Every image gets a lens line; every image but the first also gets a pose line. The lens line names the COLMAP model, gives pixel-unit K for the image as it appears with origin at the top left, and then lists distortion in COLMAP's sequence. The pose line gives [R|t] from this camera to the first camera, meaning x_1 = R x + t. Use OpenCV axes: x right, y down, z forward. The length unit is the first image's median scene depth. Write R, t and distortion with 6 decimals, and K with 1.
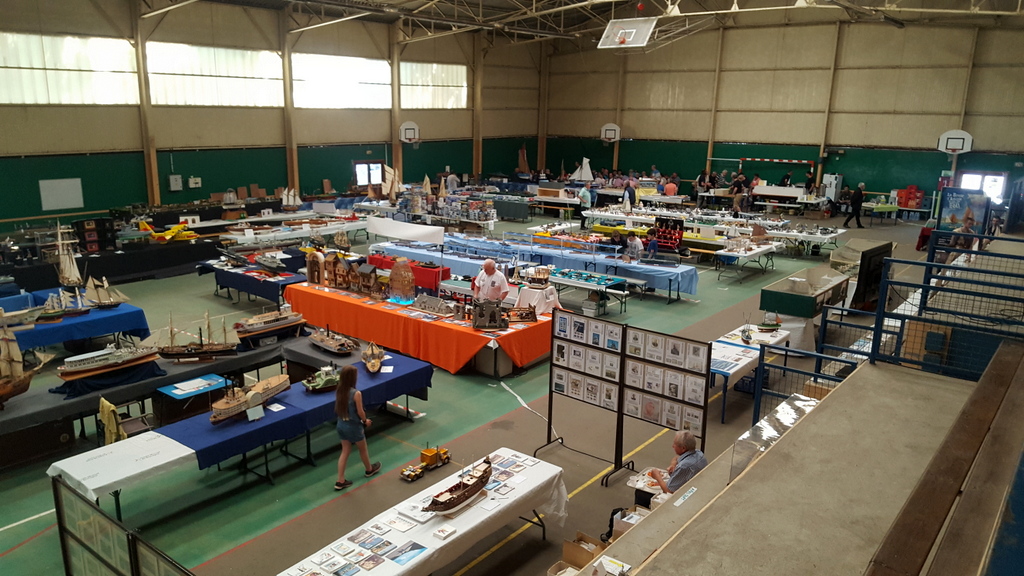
lens RADIAL K [[779.2, 0, 519.7], [0, 779.2, 297.8], [0, 0, 1]] dist [0.167878, -0.260222]
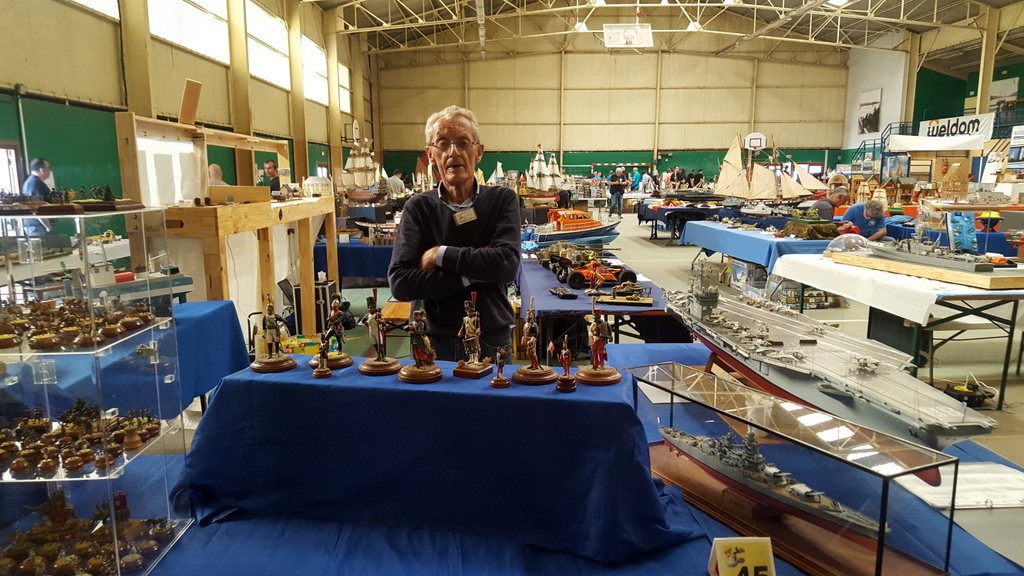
lens RADIAL K [[779.2, 0, 519.7], [0, 779.2, 297.8], [0, 0, 1]] dist [0.167878, -0.260222]
pose [[0.763743, -0.119981, 0.634272, -0.577816], [0.171955, 0.984886, -0.020752, 0.023202], [-0.622196, 0.124915, 0.772831, 0.213347]]
